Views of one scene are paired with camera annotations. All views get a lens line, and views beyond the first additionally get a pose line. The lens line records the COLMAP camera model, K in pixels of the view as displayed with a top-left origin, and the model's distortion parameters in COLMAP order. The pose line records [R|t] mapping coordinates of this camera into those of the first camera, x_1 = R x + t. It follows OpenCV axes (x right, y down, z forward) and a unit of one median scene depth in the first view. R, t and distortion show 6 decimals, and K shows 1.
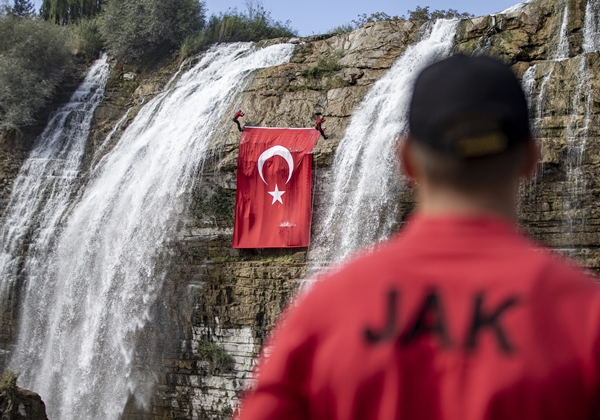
lens RADIAL K [[1290.7, 0, 300.3], [0, 1290.7, 229.1], [0, 0, 1]] dist [-0.325246, -0.004390]
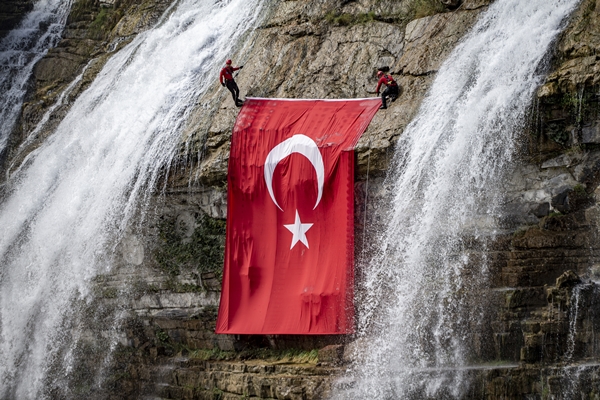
lens RADIAL K [[2116.4, 0, 300.0], [0, 2116.4, 200.0], [0, 0, 1]] dist [0.214530, 1.161914]
pose [[0.978279, -0.013523, -0.206849, 0.152288], [0.010873, 0.999844, -0.013945, -0.026378], [0.207005, 0.011393, 0.978274, 0.173726]]
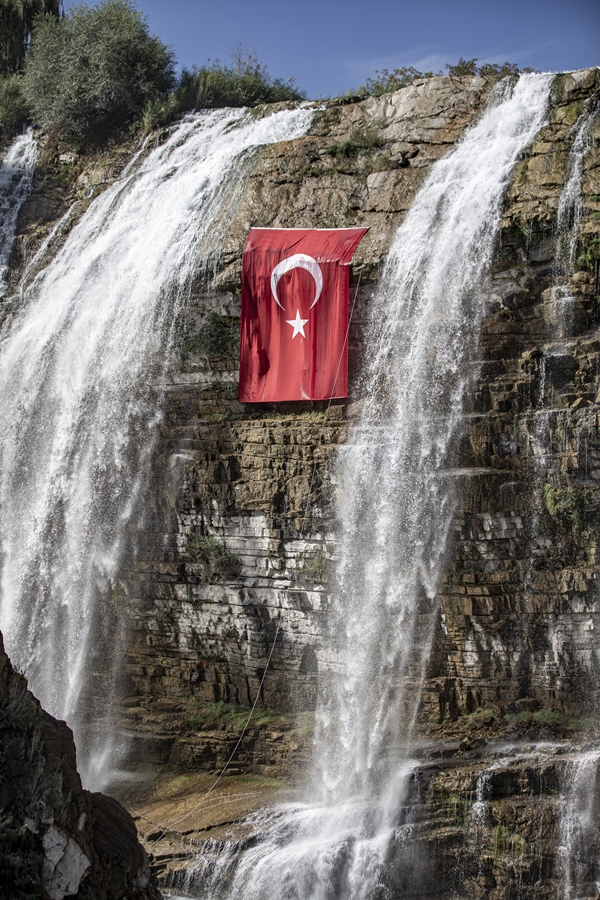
lens RADIAL K [[1779.4, 0, 301.1], [0, 1779.4, 490.6], [0, 0, 1]] dist [-0.328693, 0.070898]
pose [[0.999307, -0.013099, 0.034843, -0.050401], [0.010773, 0.997754, 0.066113, -0.000179], [-0.035631, -0.065692, 0.997204, 0.035495]]
